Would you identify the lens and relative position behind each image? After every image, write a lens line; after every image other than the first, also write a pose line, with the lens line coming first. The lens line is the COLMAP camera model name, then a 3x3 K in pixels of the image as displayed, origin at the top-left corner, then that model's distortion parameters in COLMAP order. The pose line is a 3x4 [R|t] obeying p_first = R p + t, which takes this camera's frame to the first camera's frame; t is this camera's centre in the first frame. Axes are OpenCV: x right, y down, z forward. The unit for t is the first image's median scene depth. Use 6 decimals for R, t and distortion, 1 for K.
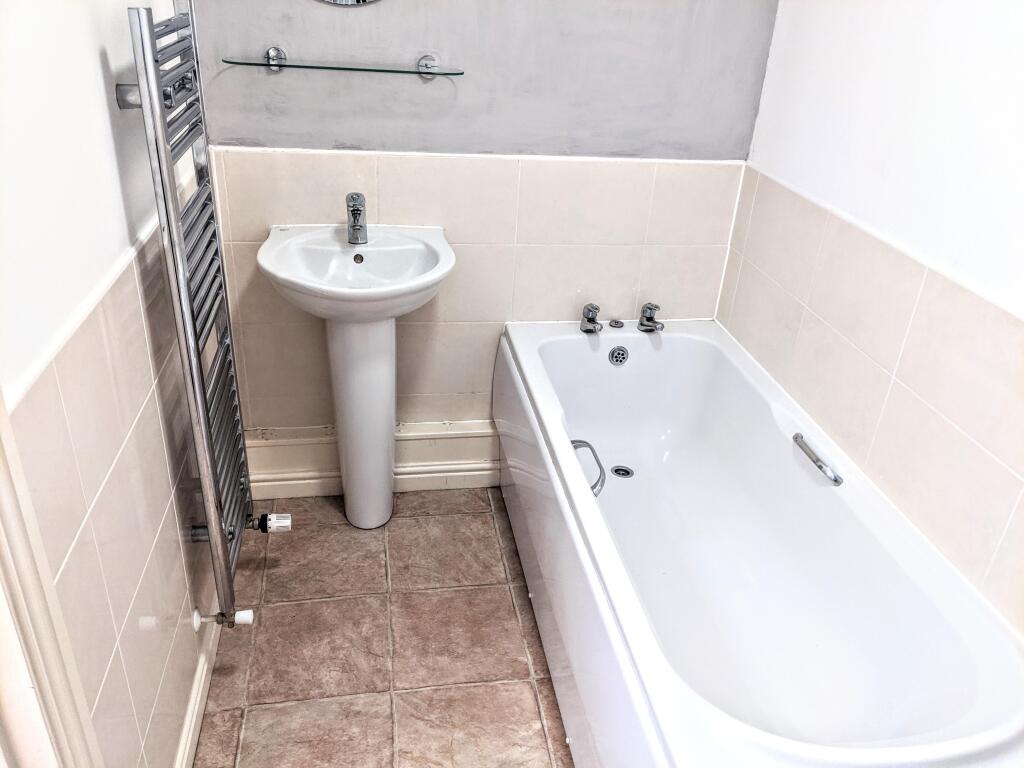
lens RADIAL K [[813.6, 0, 512.0], [0, 813.6, 384.0], [0, 0, 1]] dist [0.000102, -0.016334]
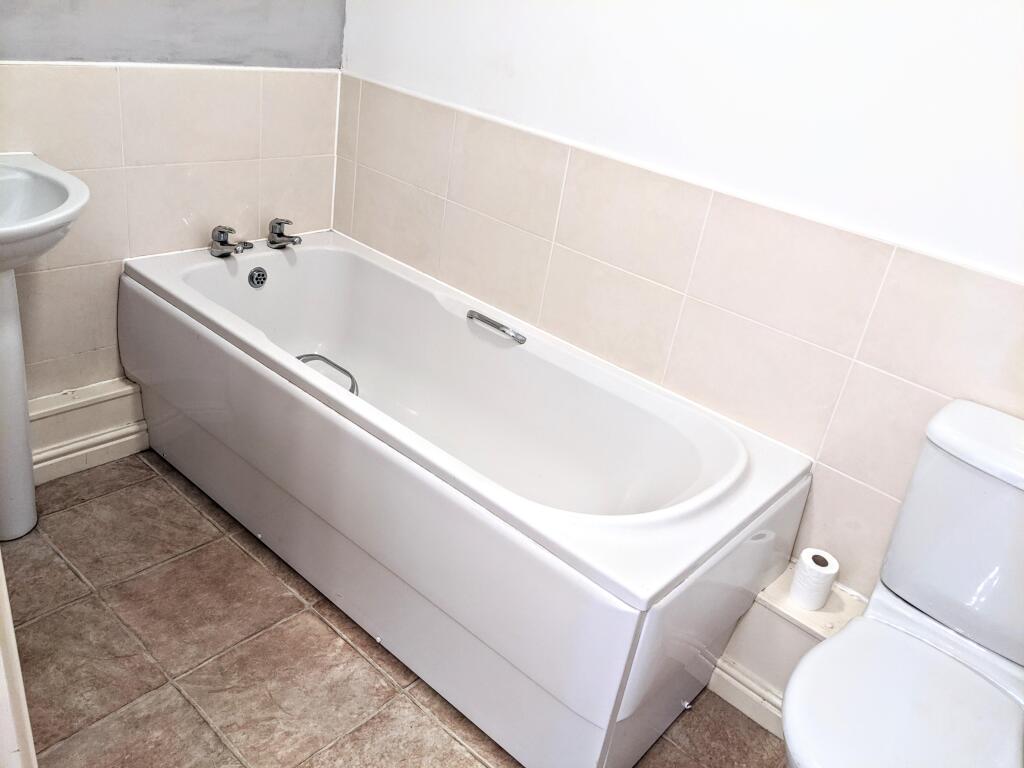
lens RADIAL K [[829.4, 0, 512.0], [0, 829.4, 384.0], [0, 0, 1]] dist [-0.008151, -0.064778]
pose [[0.750400, -0.227051, 0.620764, -0.299033], [0.190971, 0.973573, 0.125242, 0.024002], [-0.632796, 0.024567, 0.773929, 0.068928]]
